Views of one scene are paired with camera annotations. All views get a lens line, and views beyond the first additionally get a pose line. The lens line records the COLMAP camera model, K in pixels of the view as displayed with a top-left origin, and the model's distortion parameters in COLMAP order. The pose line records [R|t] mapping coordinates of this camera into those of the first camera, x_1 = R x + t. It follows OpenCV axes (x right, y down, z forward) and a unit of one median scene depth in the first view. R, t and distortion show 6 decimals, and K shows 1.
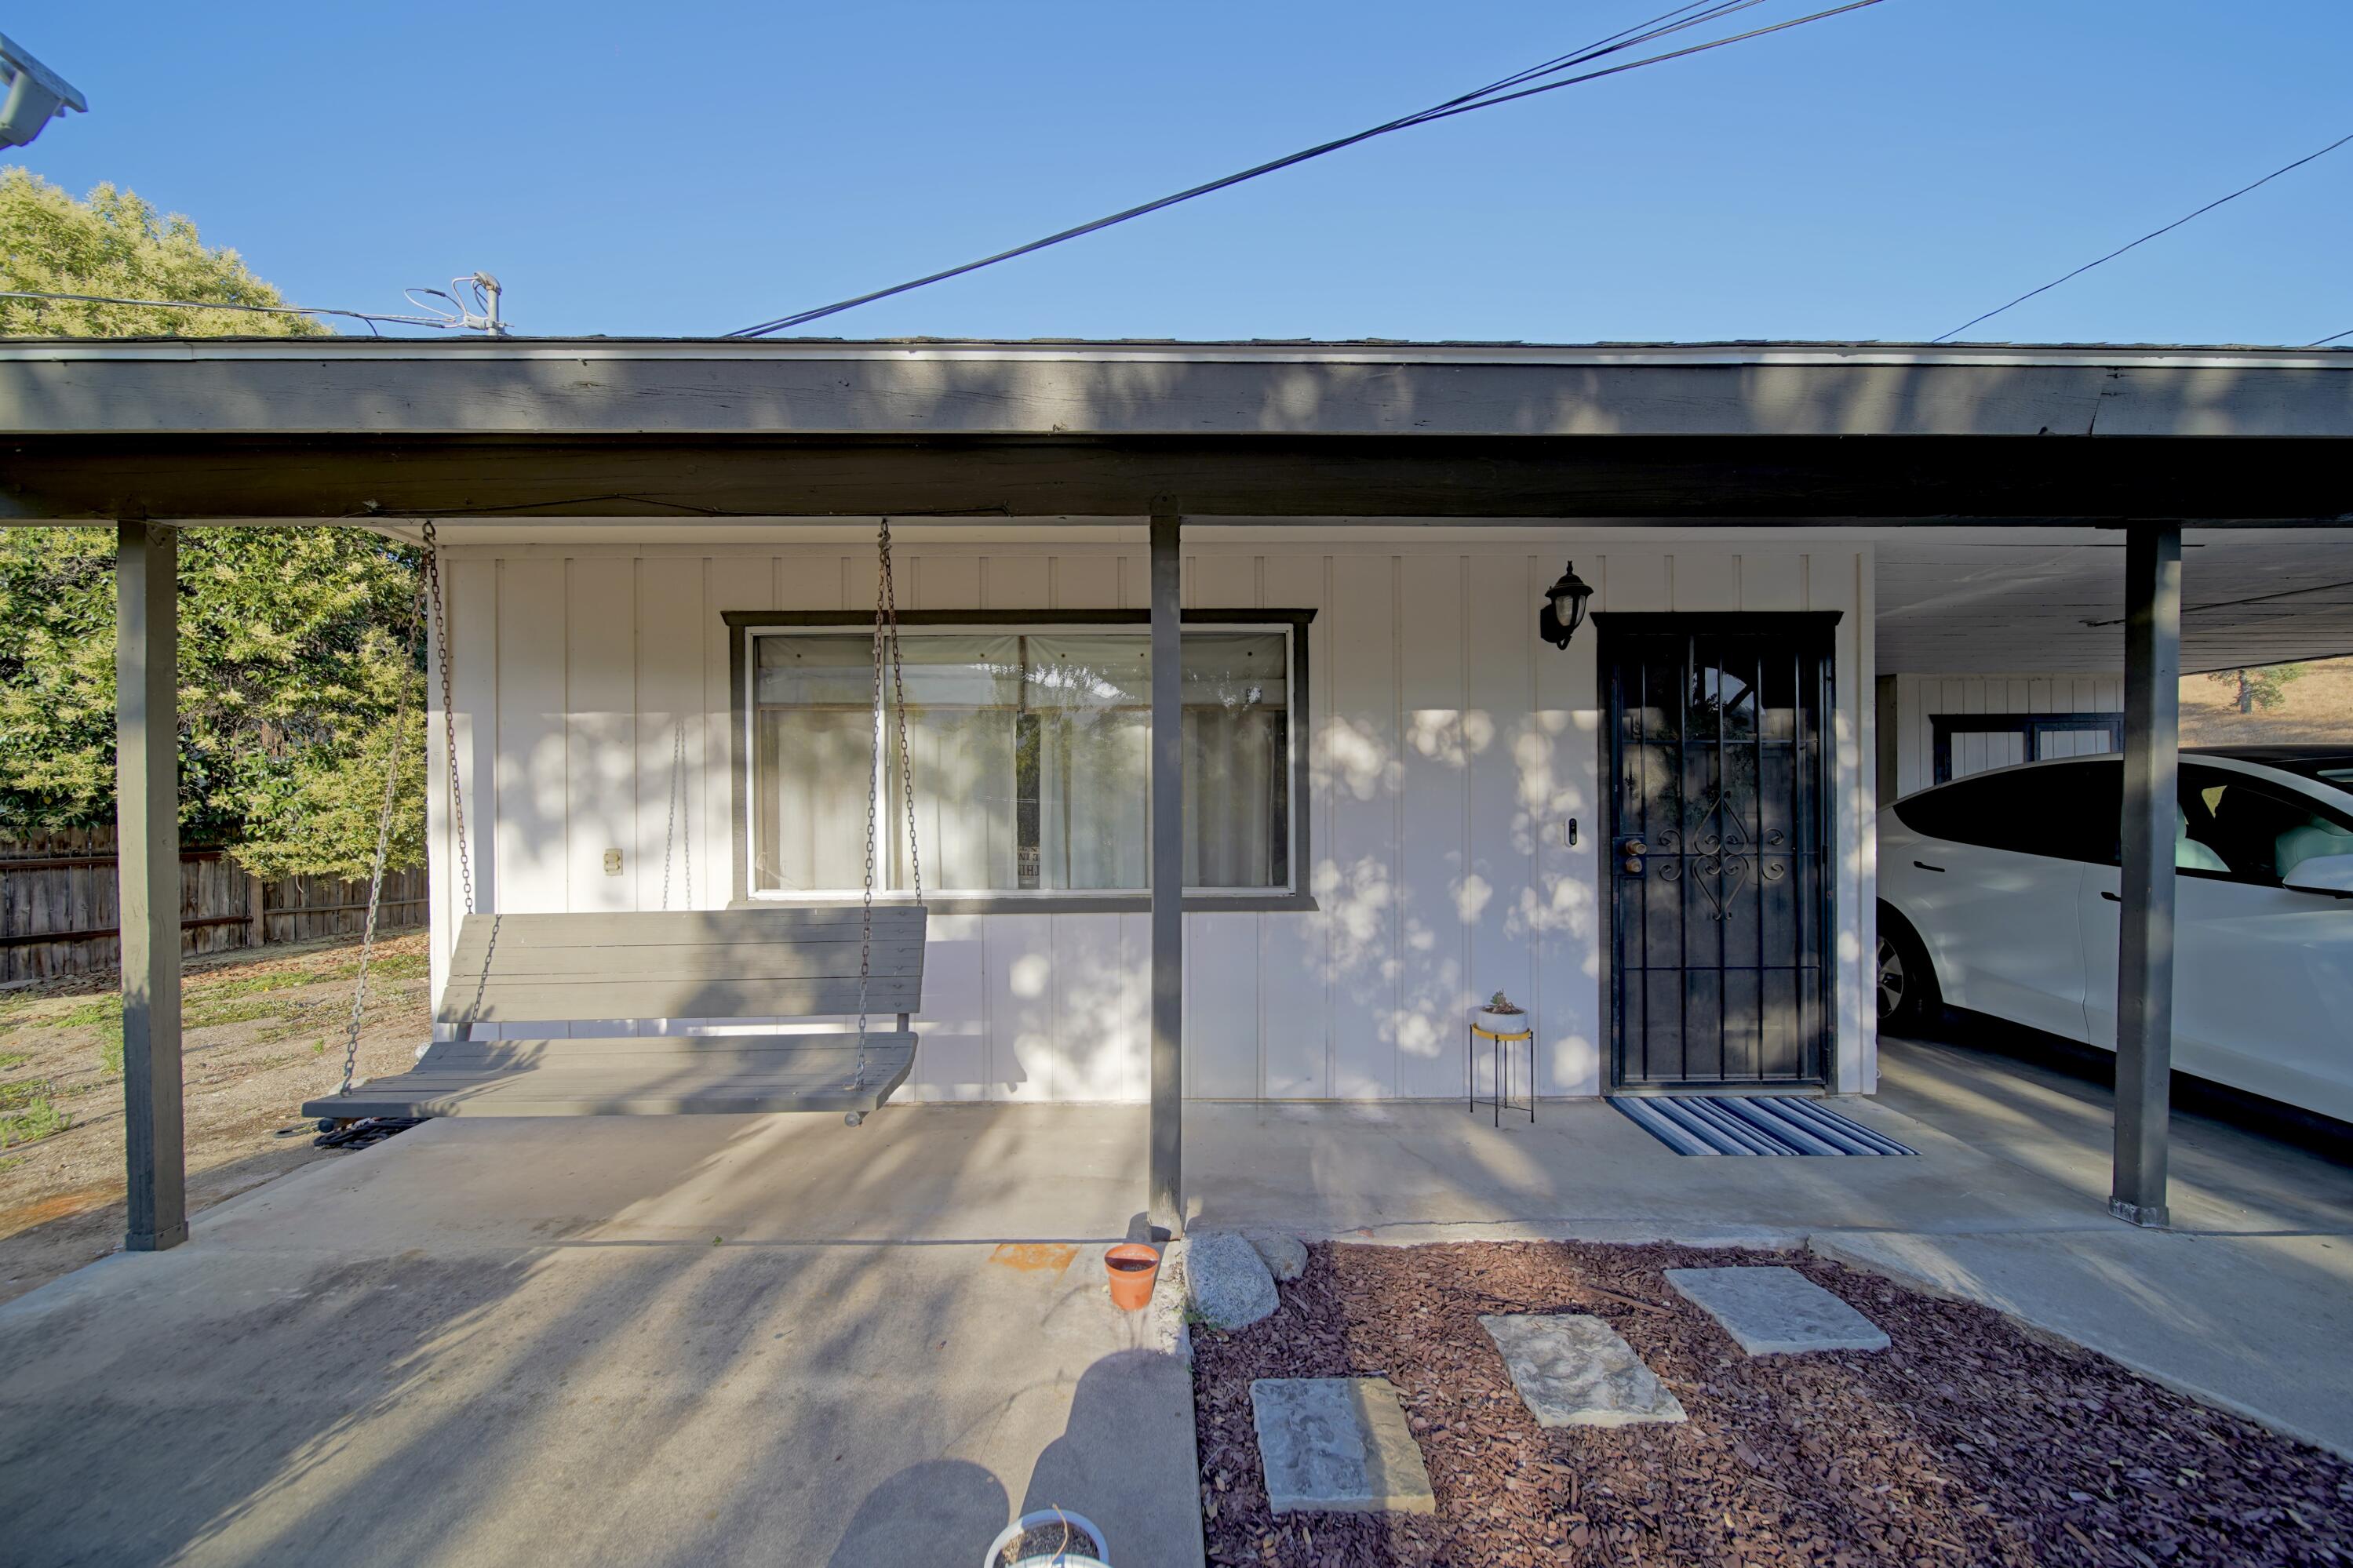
lens RADIAL K [[875.8, 0, 1168.0], [0, 875.8, 797.5], [0, 0, 1]] dist [-0.002954, -0.000291]
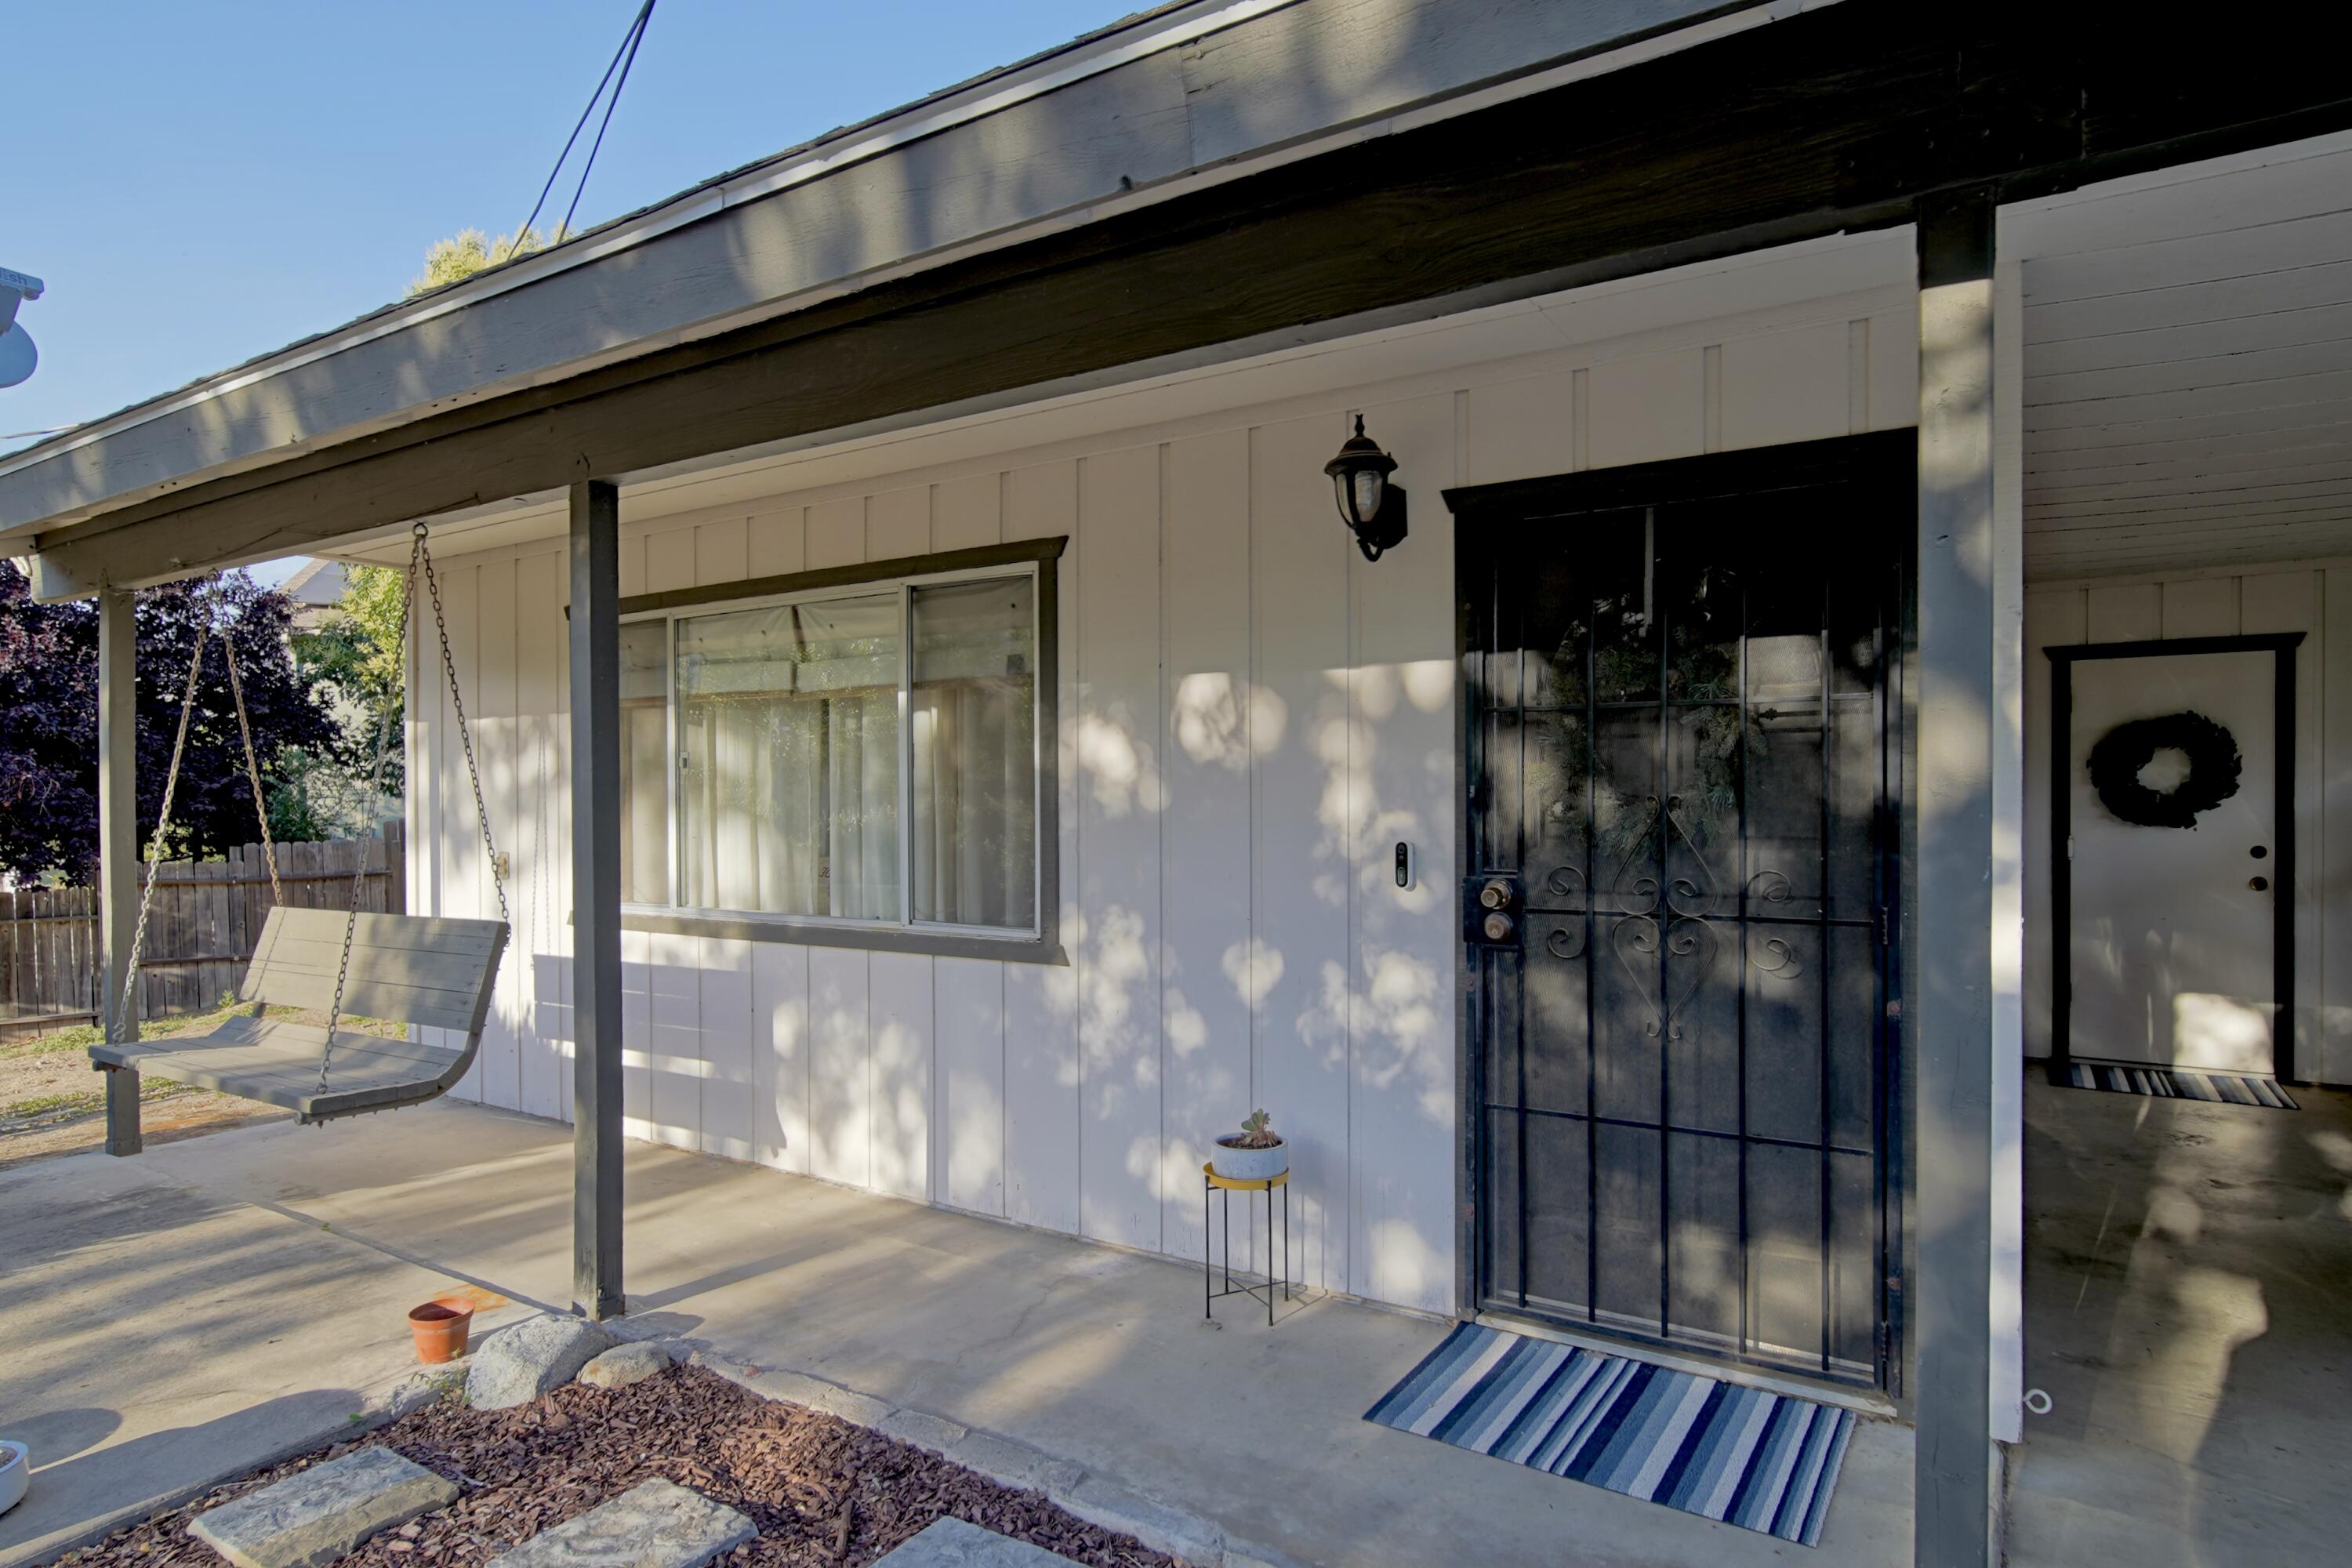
lens RADIAL K [[1354.7, 0, 1205.1], [0, 1354.7, 797.1], [0, 0, 1]] dist [-0.020194, 0.009708]
pose [[0.834267, 0.004578, -0.551341, 1.104319], [-0.000336, 0.999970, 0.007795, -0.022751], [0.551360, -0.006318, 0.834244, 0.200255]]
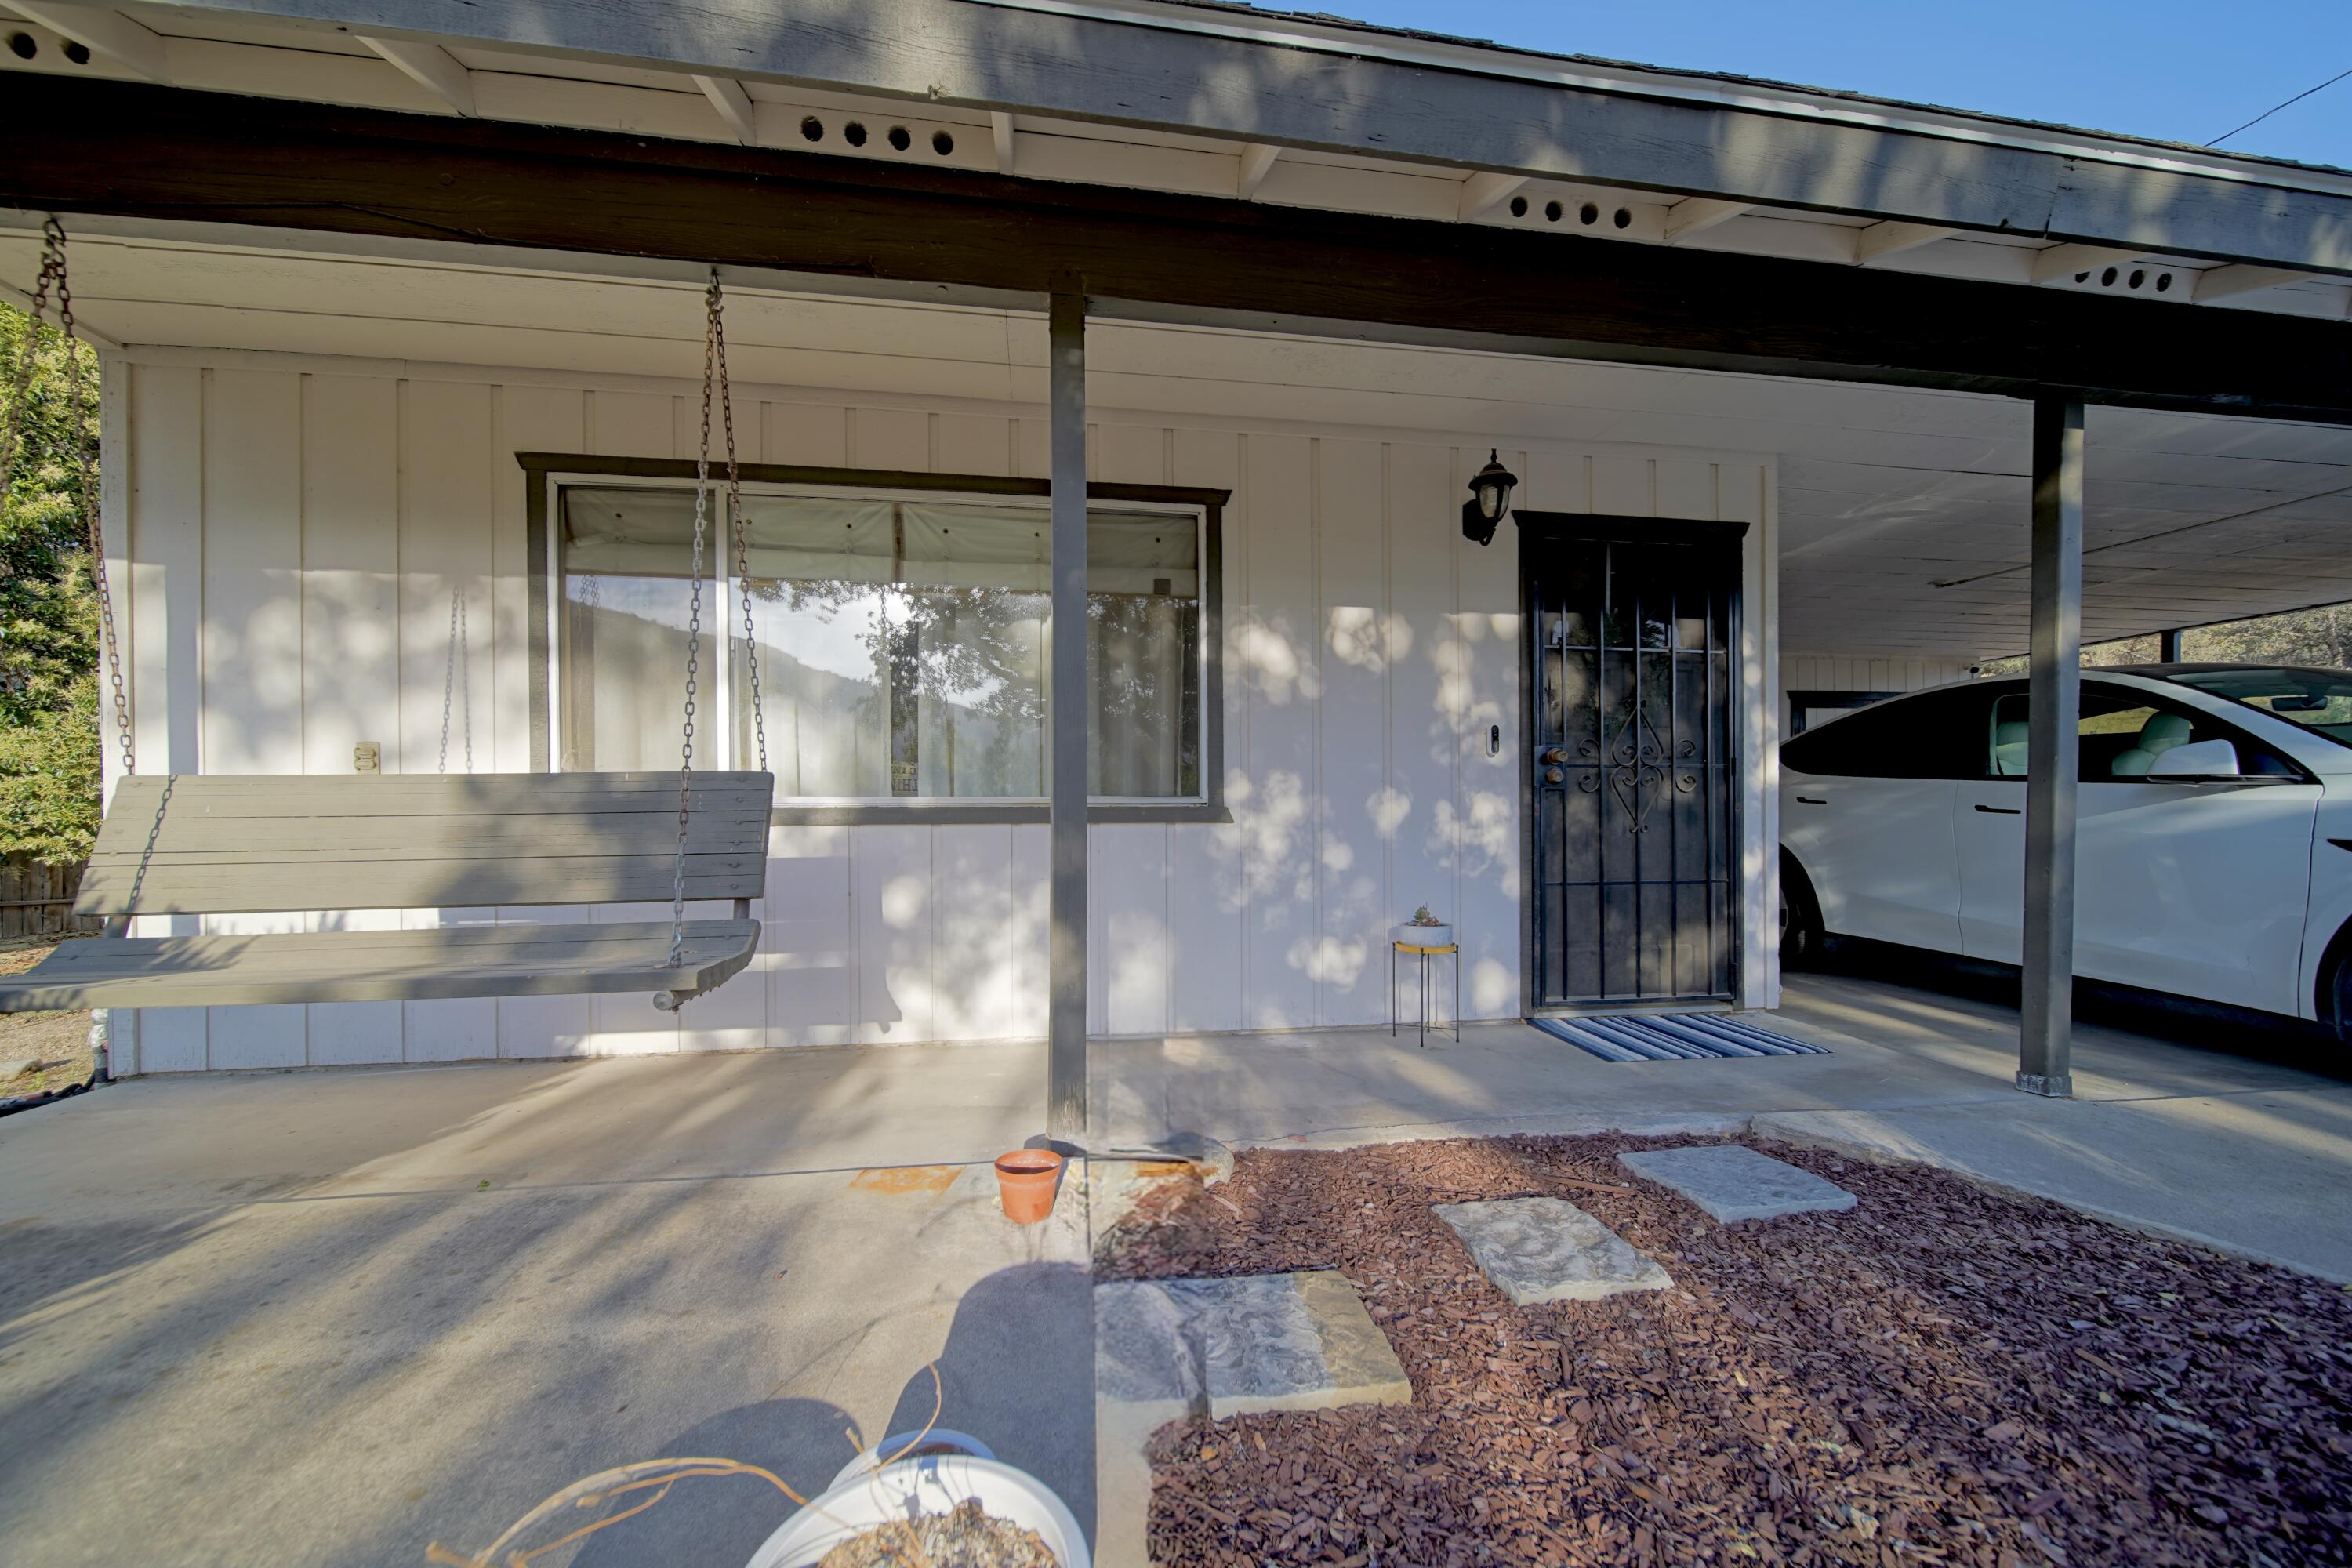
lens RADIAL K [[884.8, 0, 1180.7], [0, 884.8, 812.5], [0, 0, 1]] dist [-0.000114, -0.001605]
pose [[0.990198, 0.001661, 0.139664, -0.012344], [-0.001484, 0.999998, -0.001373, 0.154149], [-0.139666, 0.001152, 0.990198, 0.122541]]
